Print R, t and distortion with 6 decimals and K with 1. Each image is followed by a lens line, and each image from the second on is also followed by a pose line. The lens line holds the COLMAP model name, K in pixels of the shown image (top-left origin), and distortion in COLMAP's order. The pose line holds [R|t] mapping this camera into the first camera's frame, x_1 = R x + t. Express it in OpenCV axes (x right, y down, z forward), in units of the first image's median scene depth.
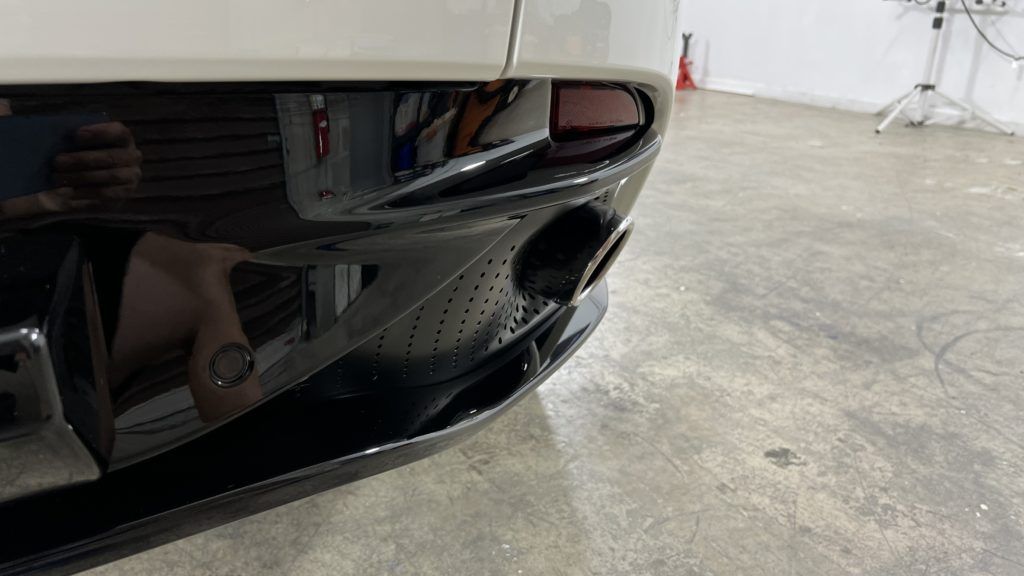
lens RADIAL K [[779.0, 0, 522.3], [0, 779.0, 285.5], [0, 0, 1]] dist [0.045741, -0.047996]
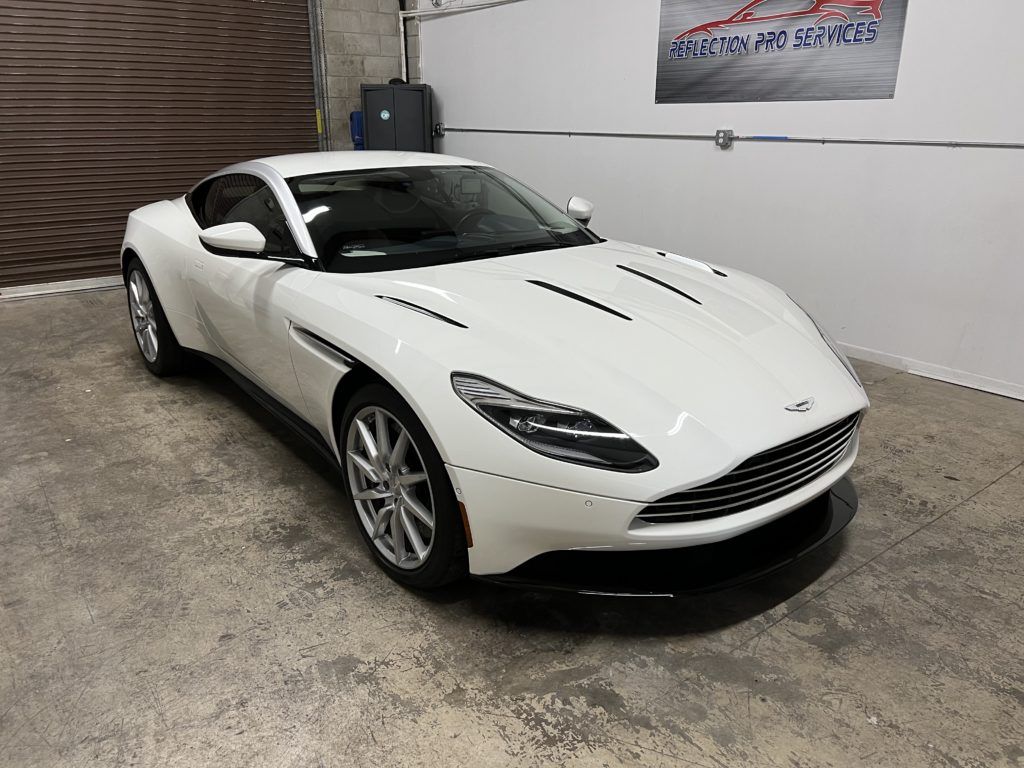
lens RADIAL K [[778.2, 0, 514.2], [0, 778.2, 380.4], [0, 0, 1]] dist [0.045701, -0.049217]
pose [[-0.990393, 0.015191, -0.137442, -1.034618], [-0.075198, 0.774960, 0.627520, -1.985935], [0.116045, 0.631827, -0.766373, 3.629232]]
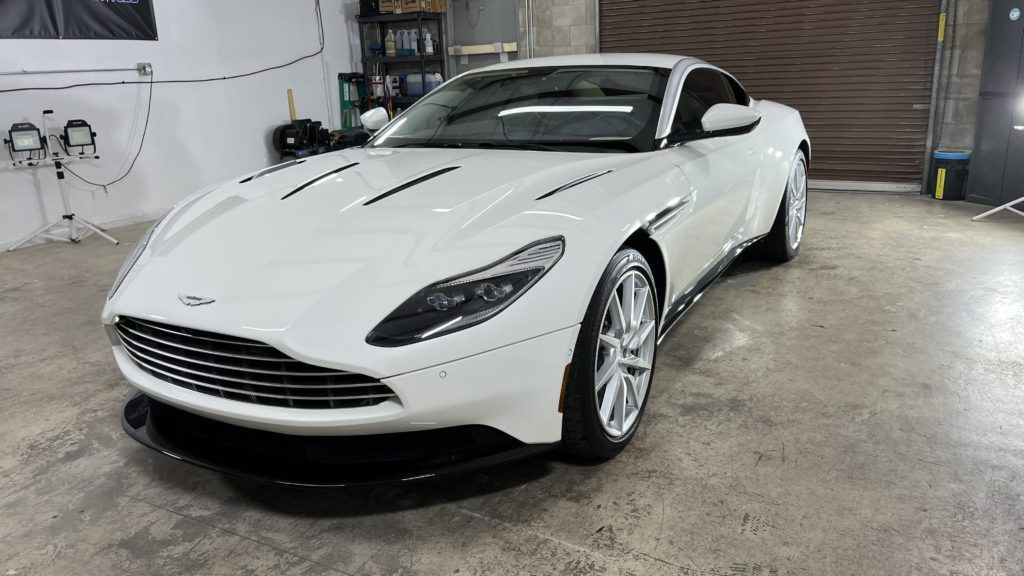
lens RADIAL K [[779.0, 0, 518.3], [0, 779.0, 293.4], [0, 0, 1]] dist [0.045741, -0.047996]
pose [[-0.497402, -0.251623, 0.830227, -3.306223], [0.326628, 0.832270, 0.447930, -1.476441], [-0.803682, 0.493977, -0.331786, 2.529496]]
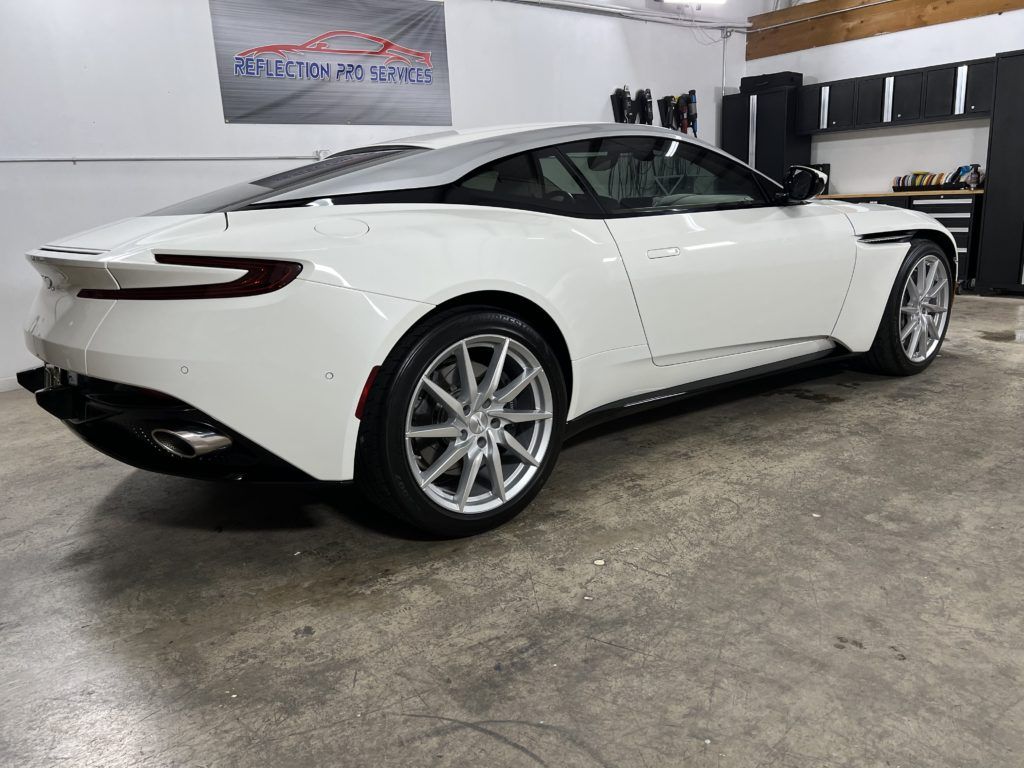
lens RADIAL K [[778.2, 0, 507.1], [0, 778.2, 376.8], [0, 0, 1]] dist [0.045701, -0.049217]
pose [[0.125376, 0.193551, -0.973046, 1.435871], [-0.298693, 0.942643, 0.149017, -0.501490], [0.946078, 0.271959, 0.175997, 0.740500]]
